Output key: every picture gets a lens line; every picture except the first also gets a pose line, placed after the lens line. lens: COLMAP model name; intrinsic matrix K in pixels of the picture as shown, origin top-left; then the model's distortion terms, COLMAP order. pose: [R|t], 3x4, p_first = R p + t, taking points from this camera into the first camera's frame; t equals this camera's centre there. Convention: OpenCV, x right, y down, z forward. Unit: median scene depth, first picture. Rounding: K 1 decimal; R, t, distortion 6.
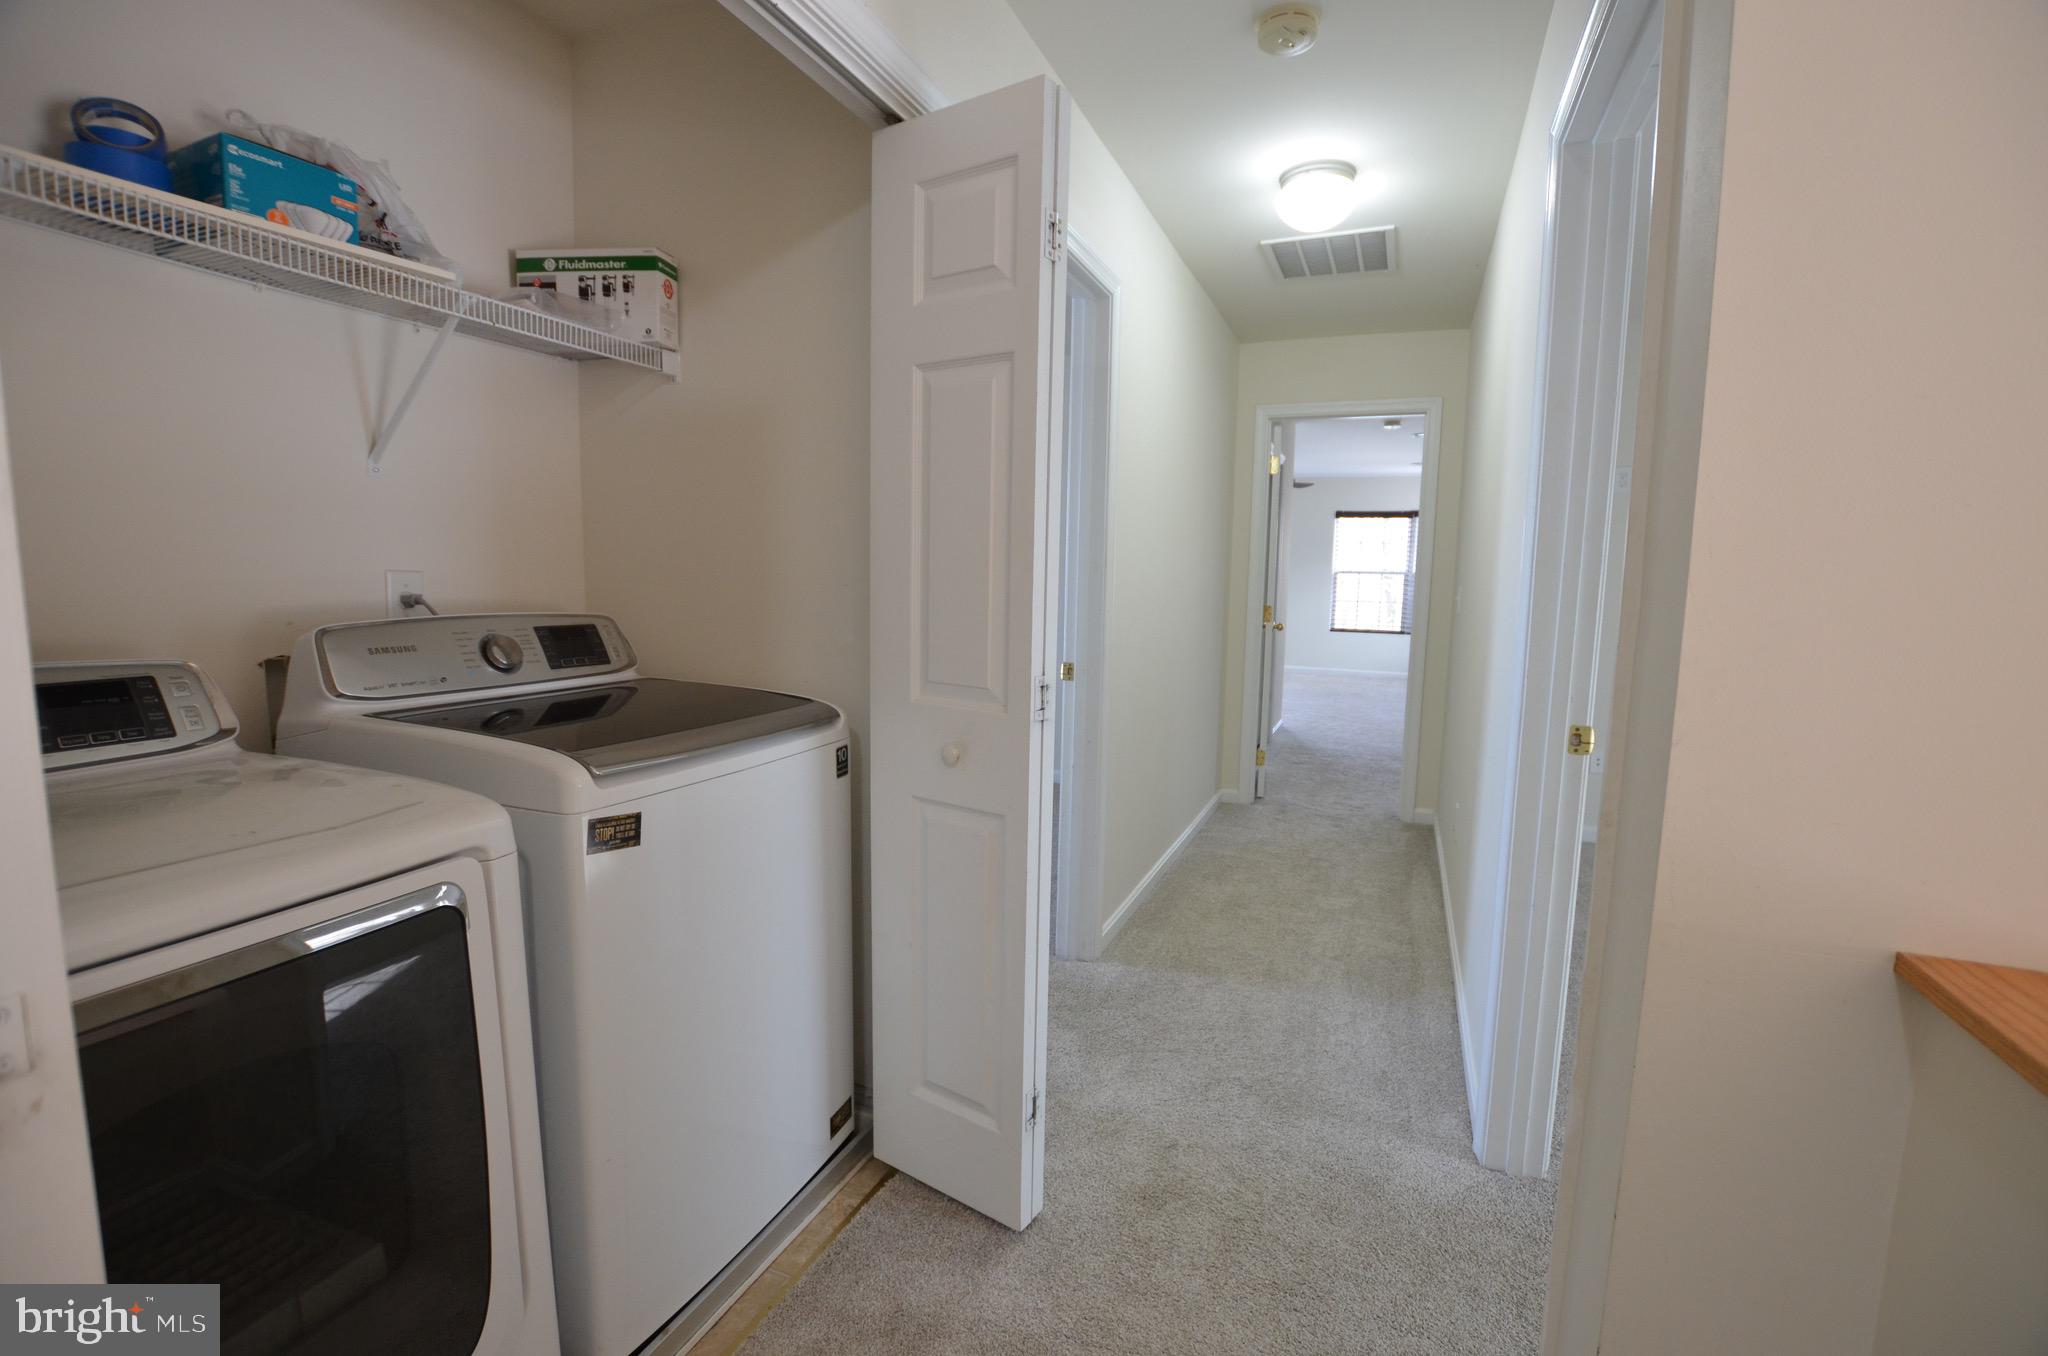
lens RADIAL K [[912.2, 0, 1030.9], [0, 912.2, 675.9], [0, 0, 1]] dist [-0.025228, 0.001079]
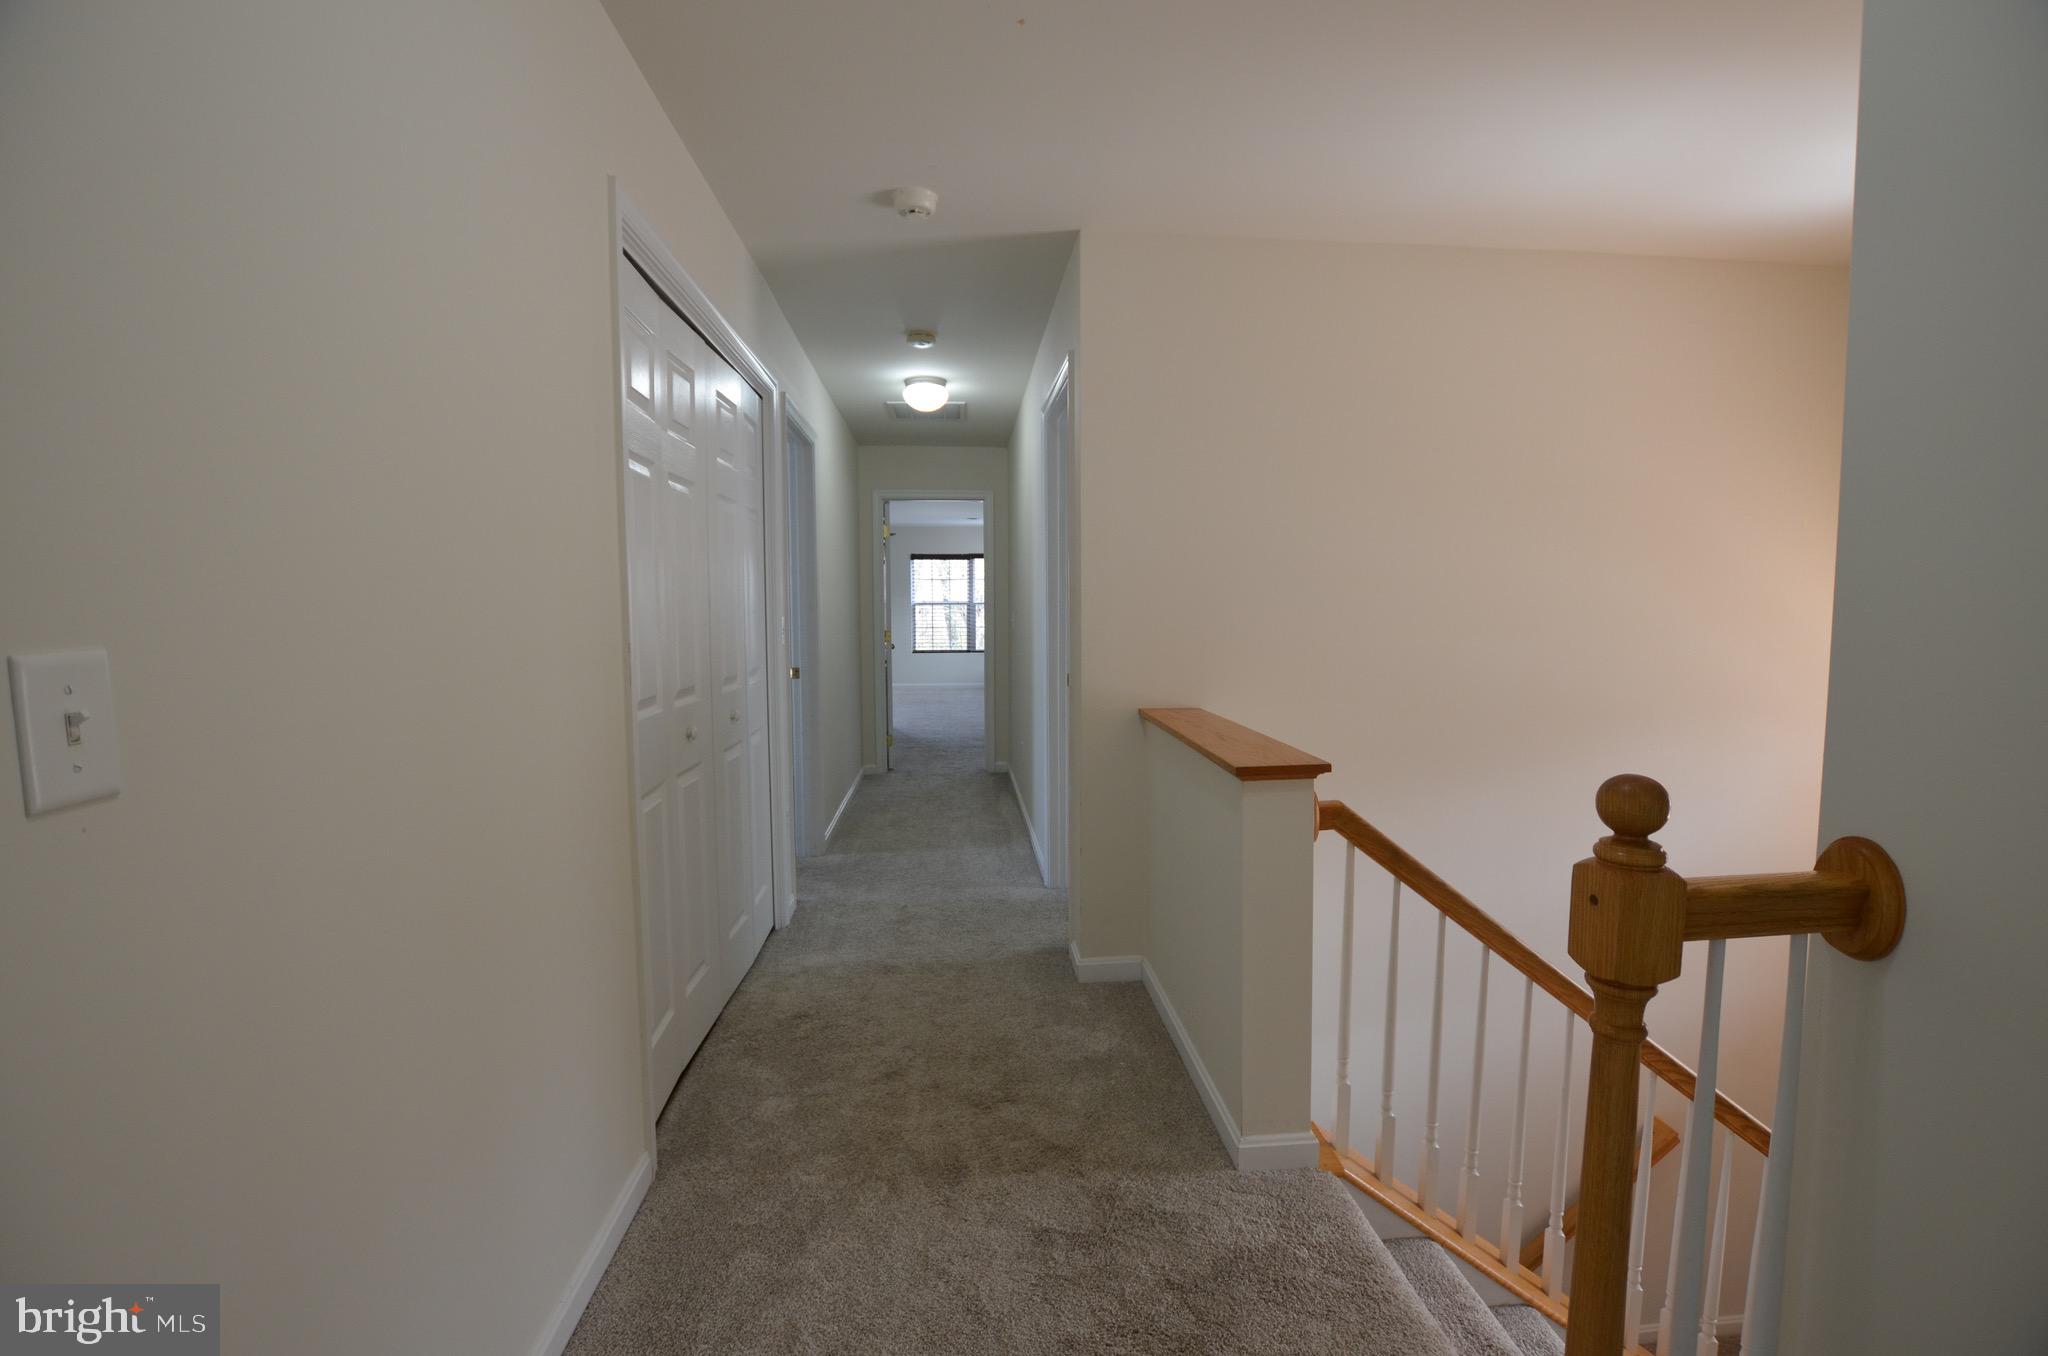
lens RADIAL K [[912.2, 0, 1030.9], [0, 912.2, 675.9], [0, 0, 1]] dist [-0.025228, 0.001079]
pose [[0.891883, -0.058848, 0.448422, -0.260576], [0.074753, 0.997043, -0.017832, 0.050421], [-0.446046, 0.049425, 0.893644, -0.512711]]
